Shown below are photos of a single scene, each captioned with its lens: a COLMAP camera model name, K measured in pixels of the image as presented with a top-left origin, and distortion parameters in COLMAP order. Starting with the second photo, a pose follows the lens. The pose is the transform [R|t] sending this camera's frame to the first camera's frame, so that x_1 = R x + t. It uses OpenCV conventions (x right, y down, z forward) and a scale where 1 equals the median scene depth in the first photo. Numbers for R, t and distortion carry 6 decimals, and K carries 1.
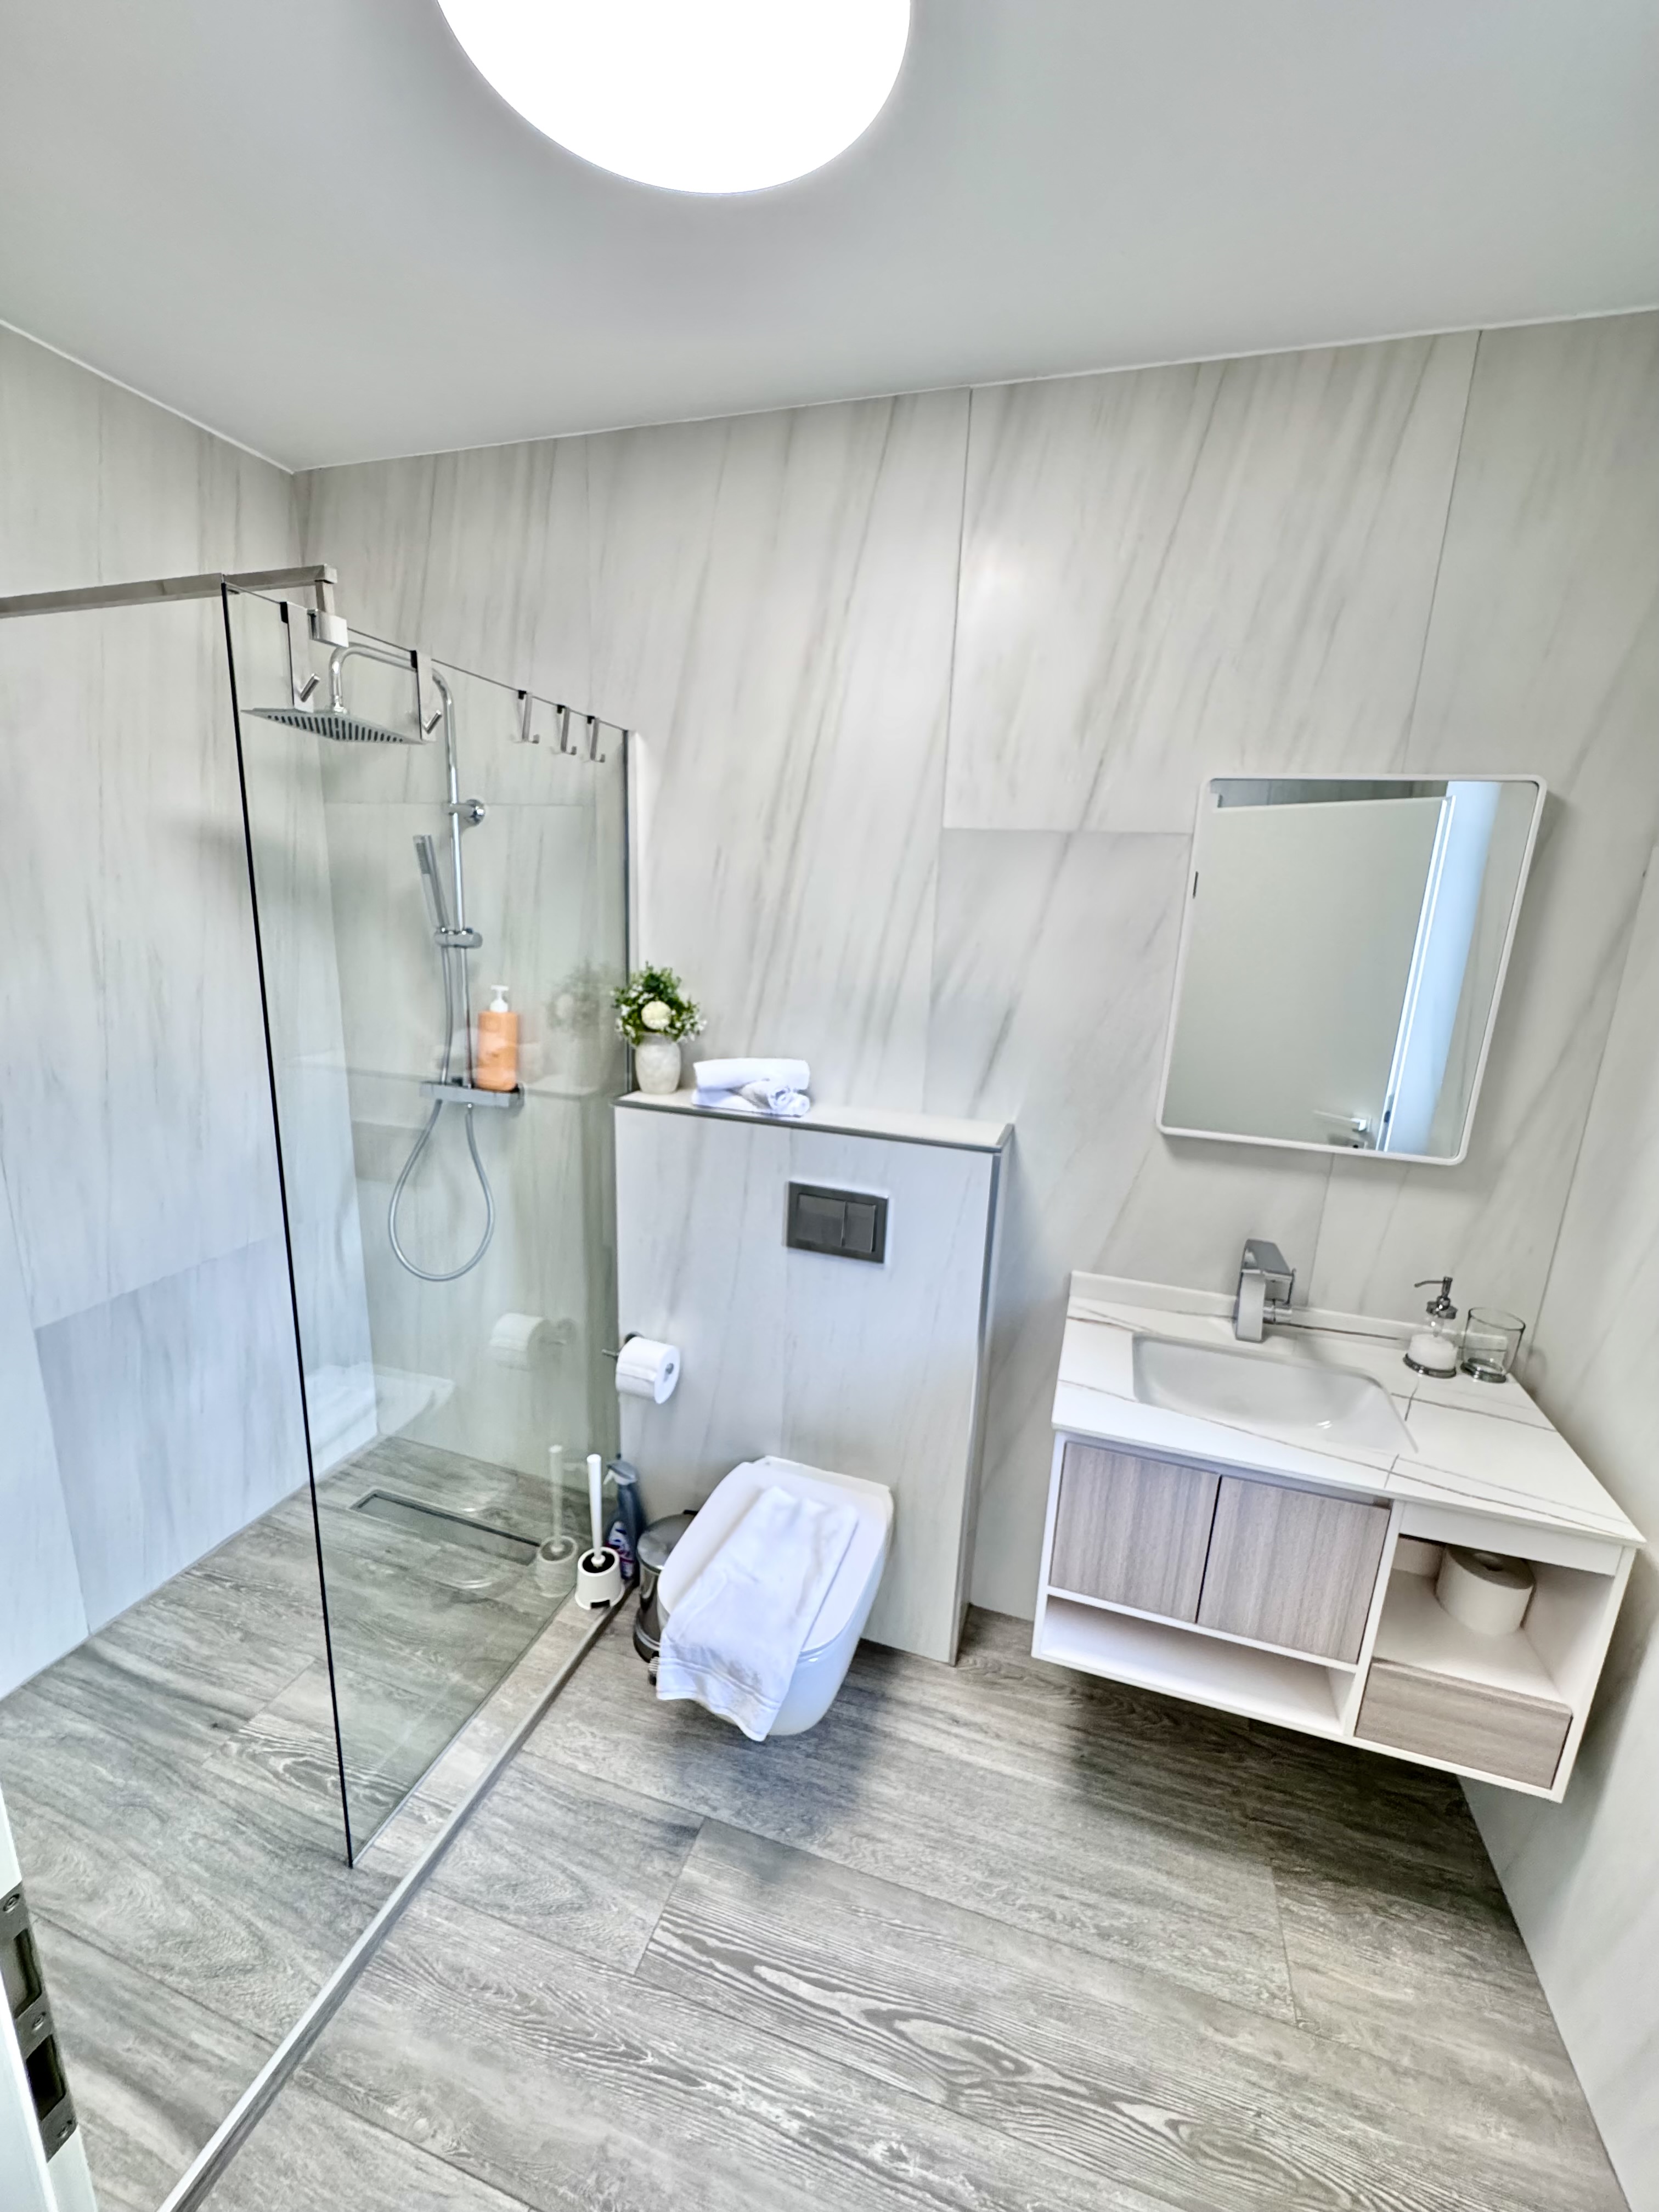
lens RADIAL K [[885.6, 0, 829.5], [0, 885.6, 1106.0], [0, 0, 1]] dist [-0.002000, 0.000009]
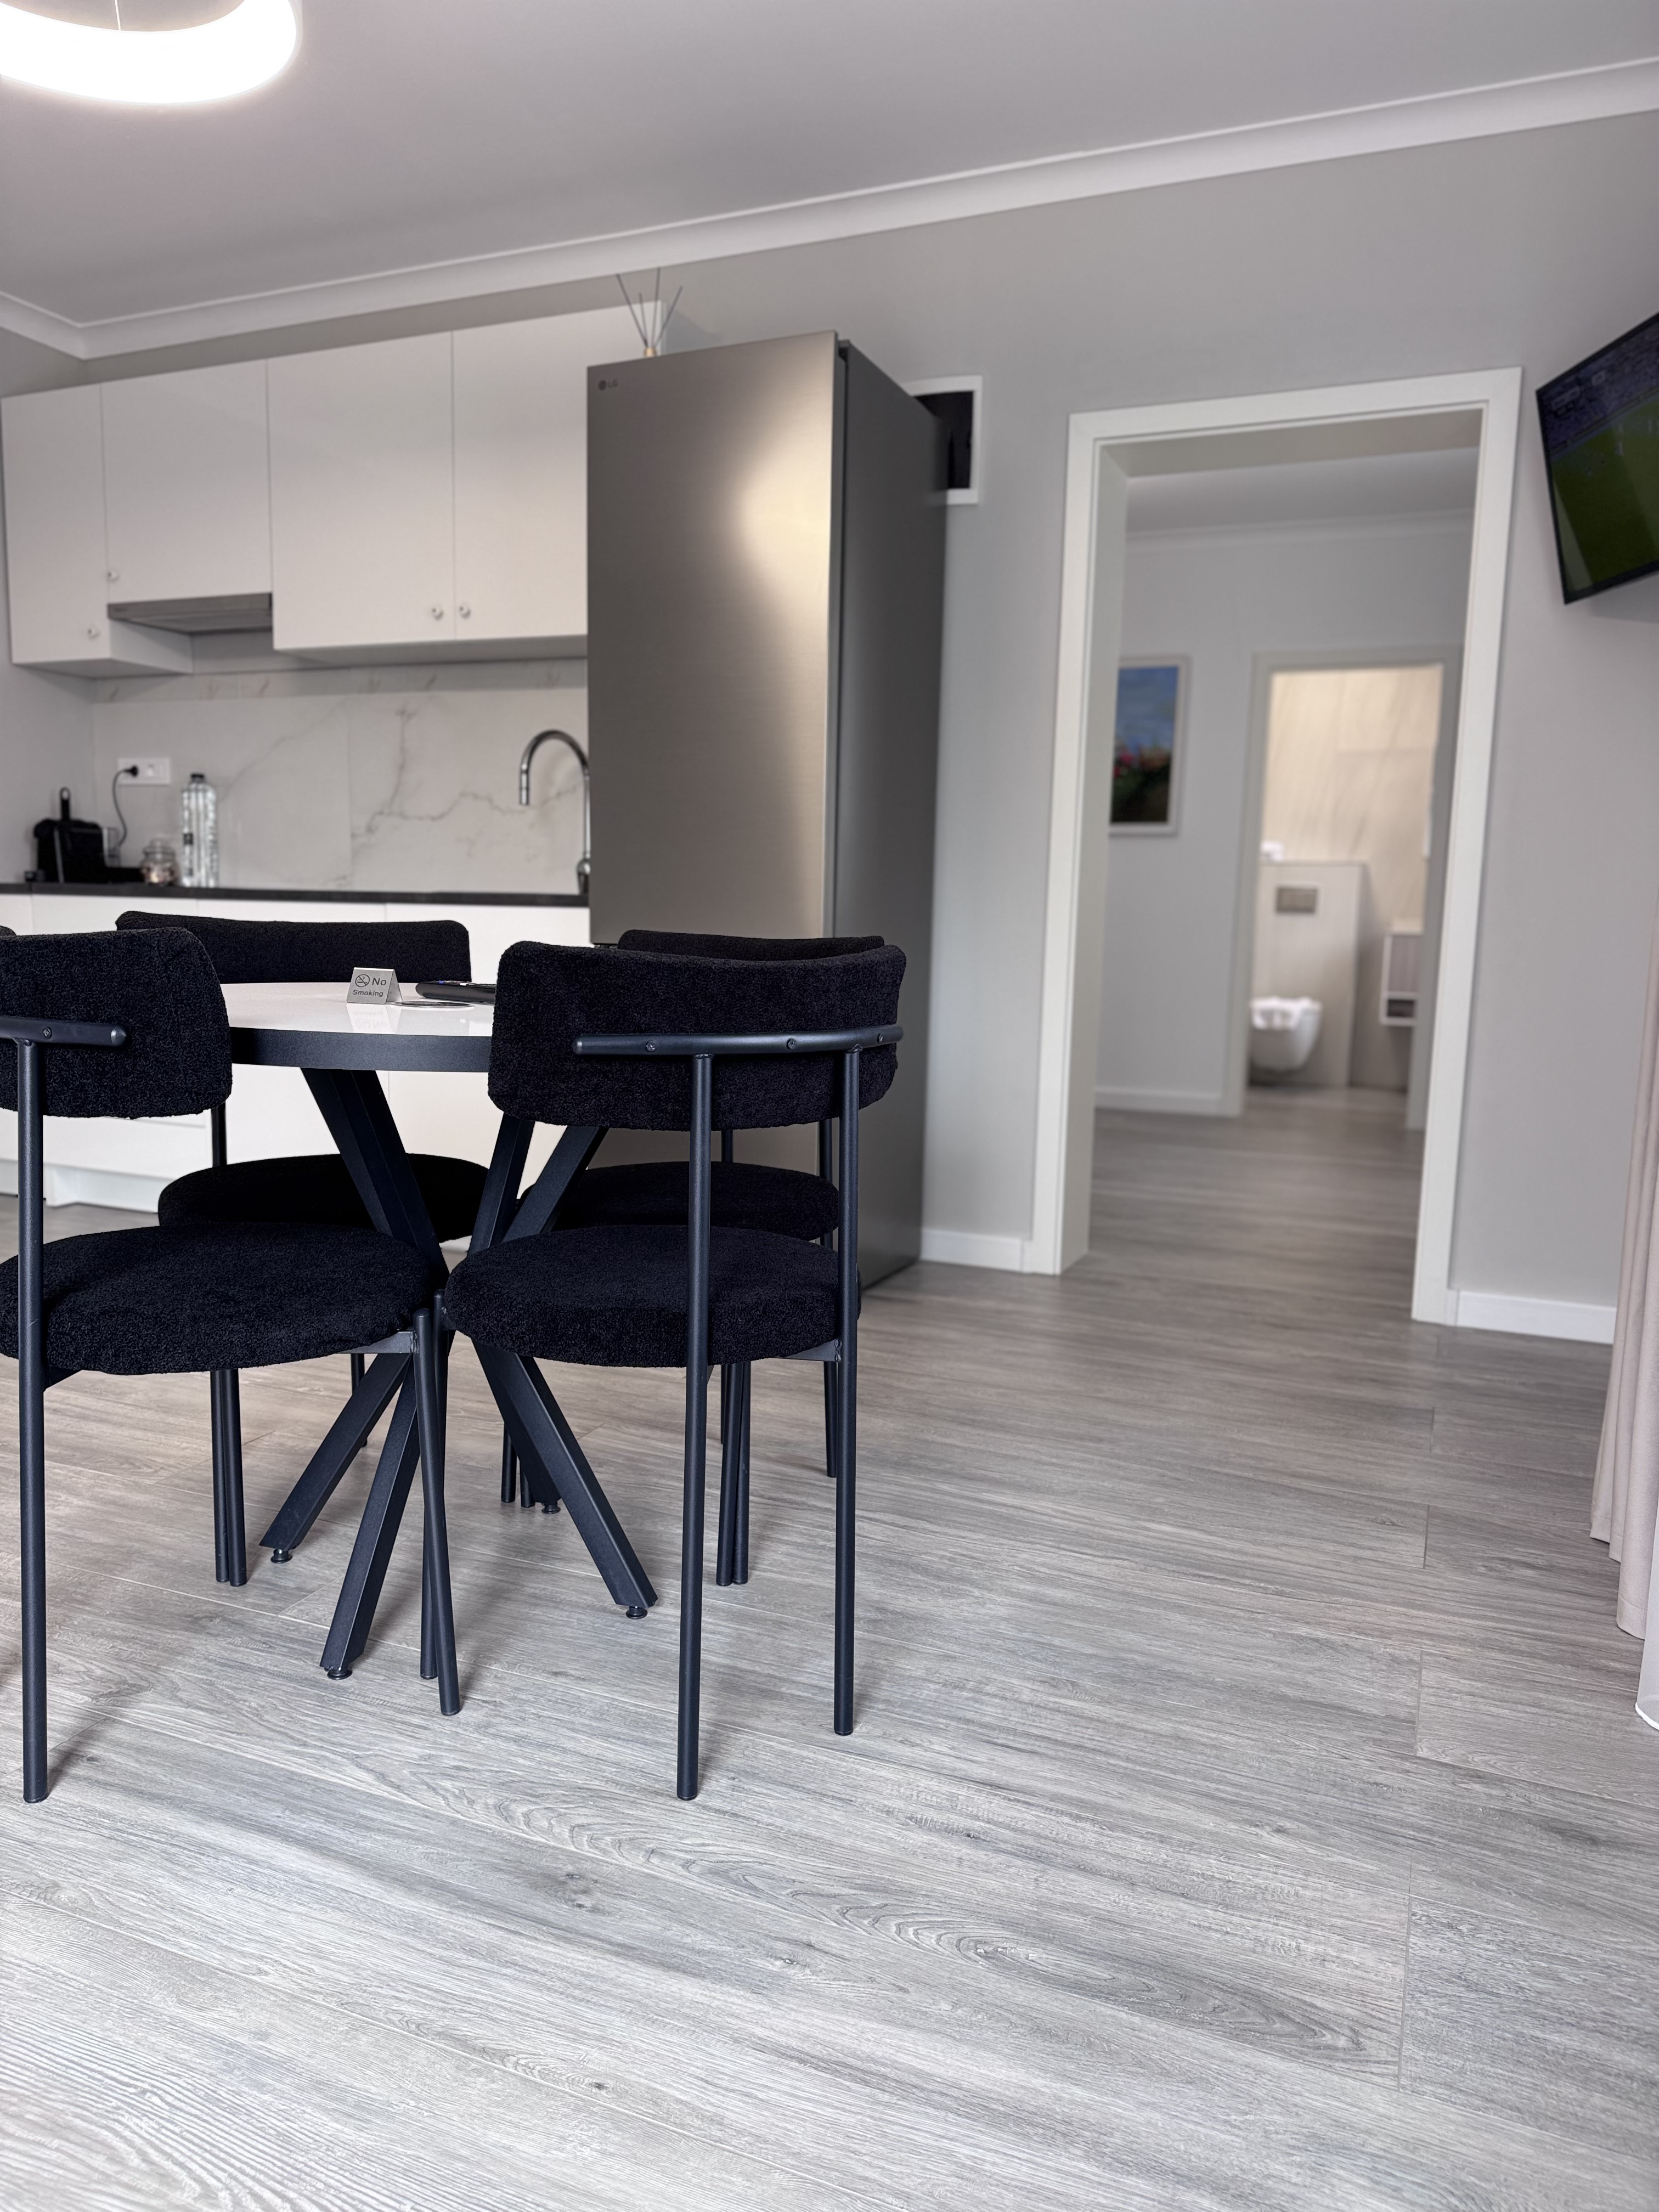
lens RADIAL K [[1550.0, 0, 820.2], [0, 1550.0, 1102.1], [0, 0, 1]] dist [0.074774, -0.068324]
pose [[0.995516, -0.008757, -0.094185, 0.978811], [-0.001650, 0.993946, -0.109855, 0.659752], [0.094577, 0.109518, 0.989475, 0.045119]]
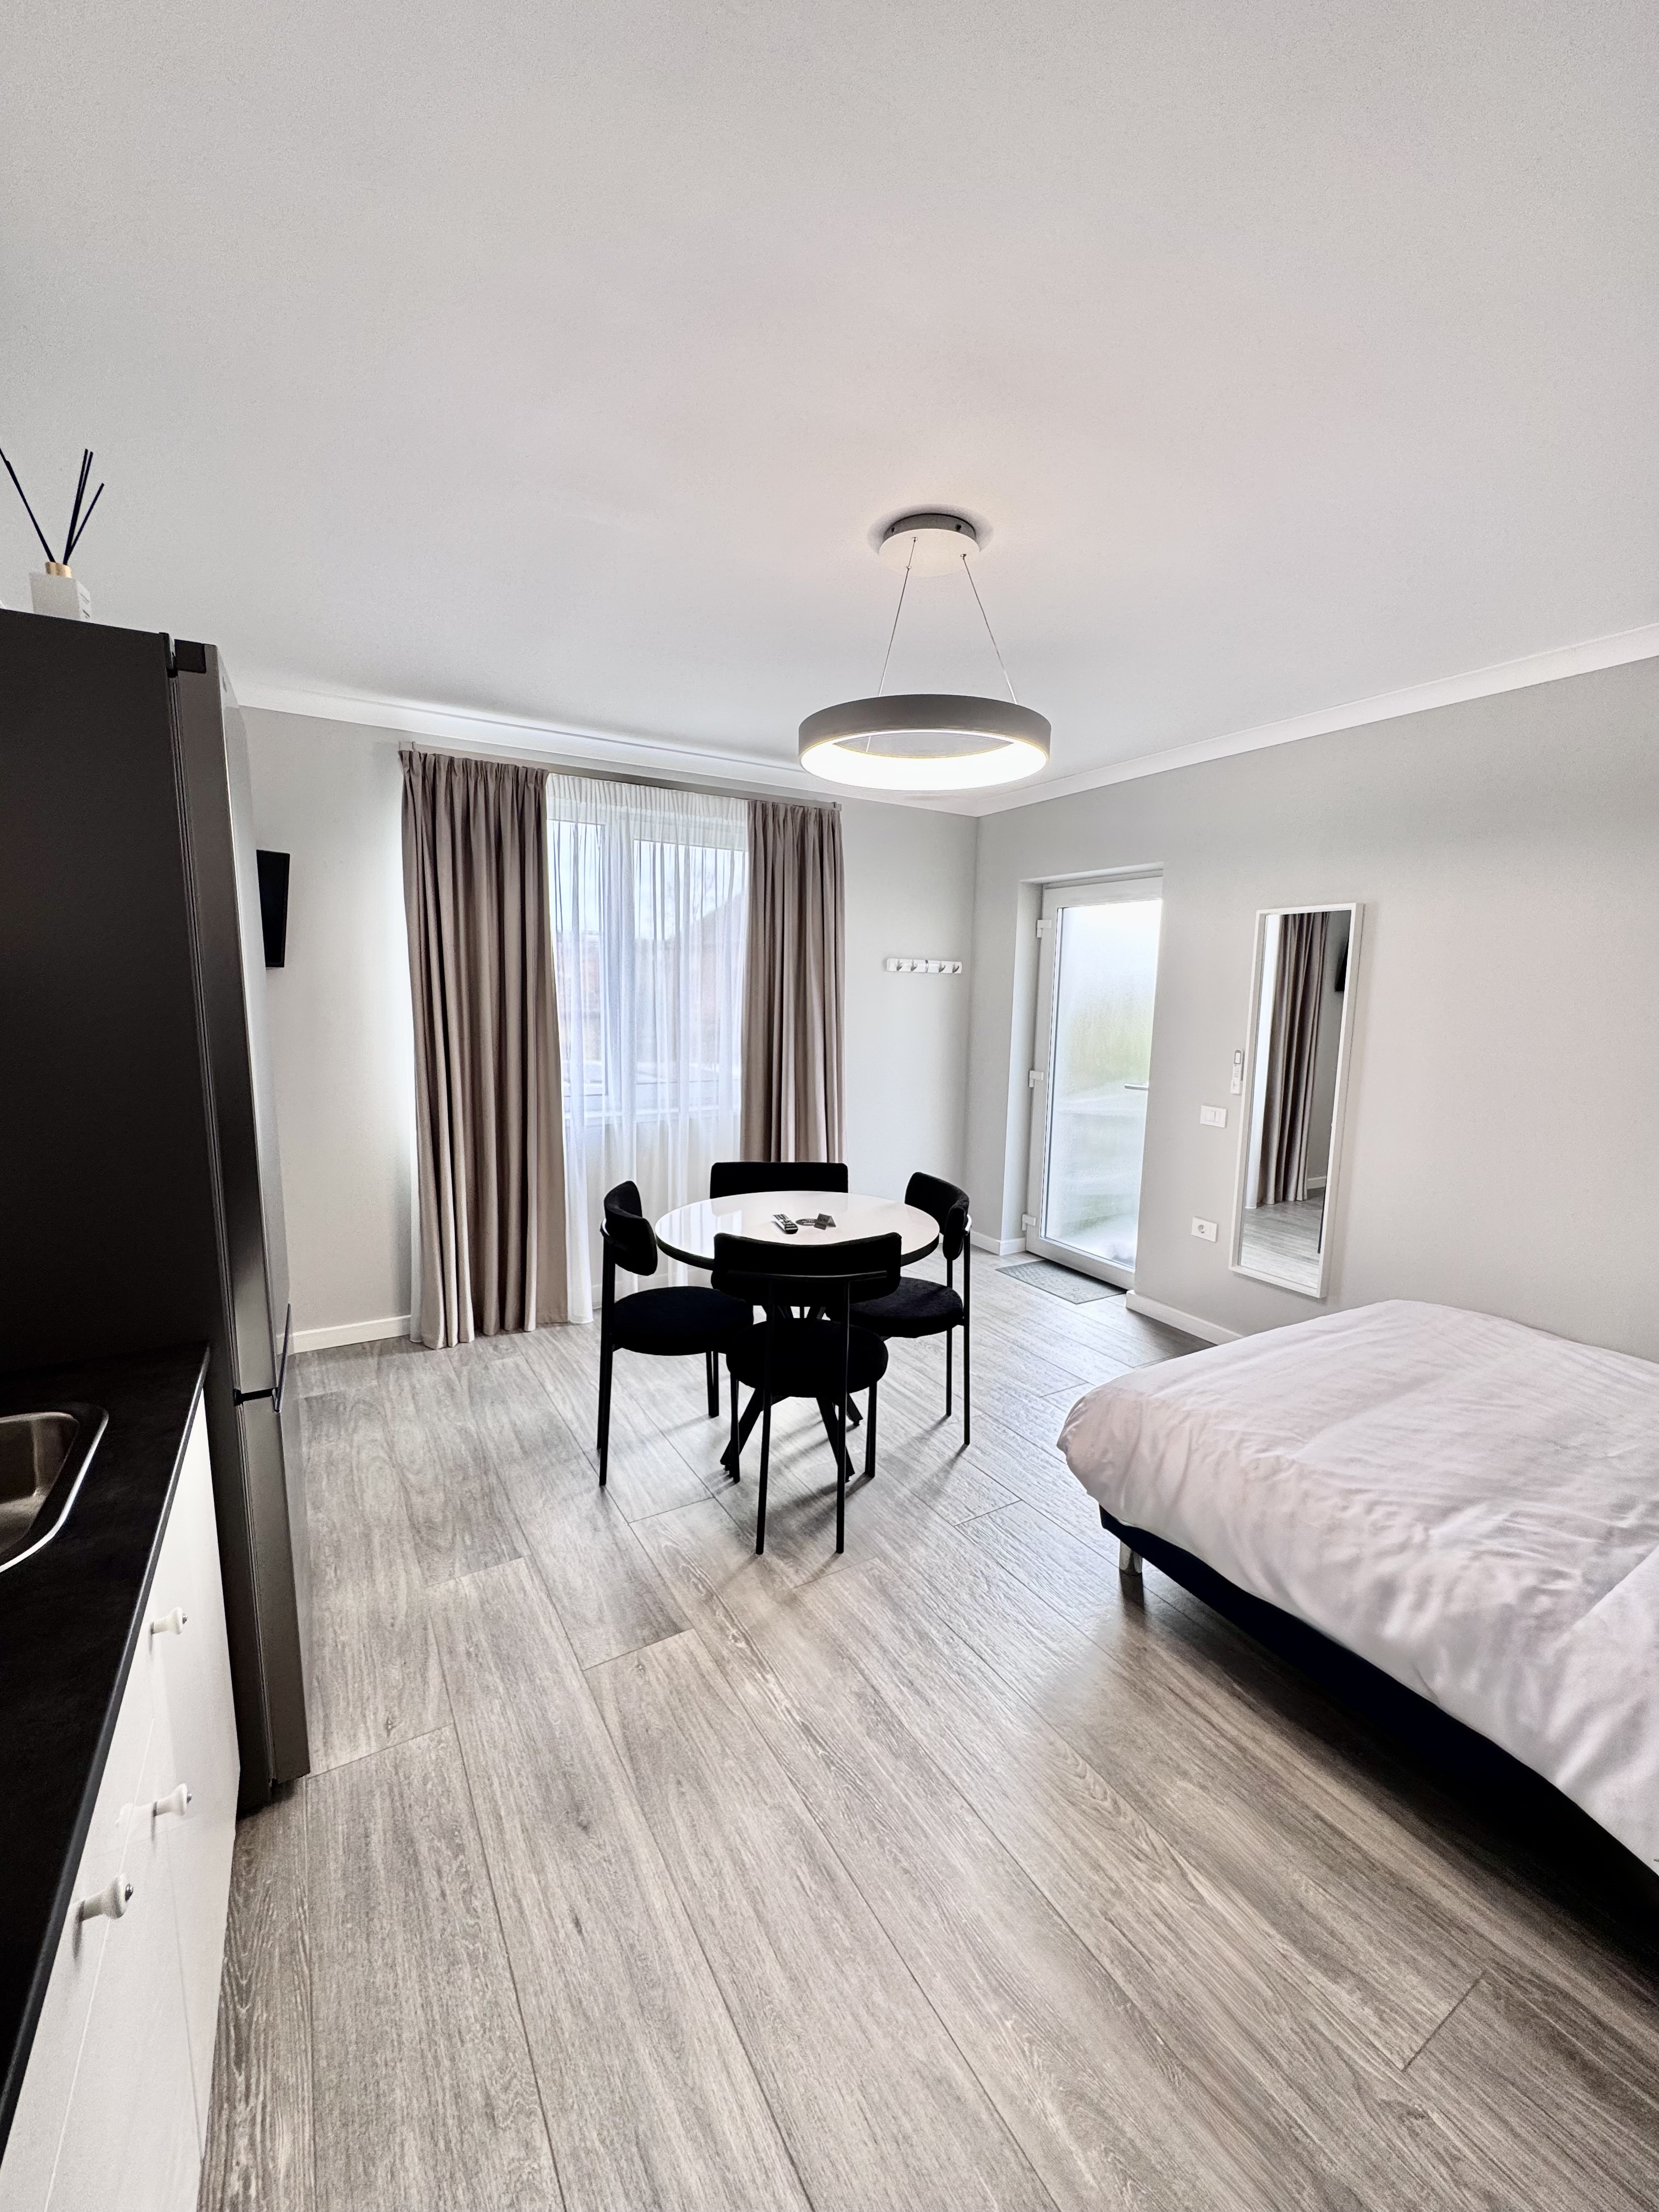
lens RADIAL K [[885.6, 0, 829.5], [0, 885.6, 1106.0], [0, 0, 1]] dist [-0.002000, 0.000009]
pose [[-0.747357, -0.144560, 0.648506, -1.057004], [0.108103, 0.936583, 0.333357, -0.652568], [-0.655569, 0.319242, -0.684334, 3.012176]]
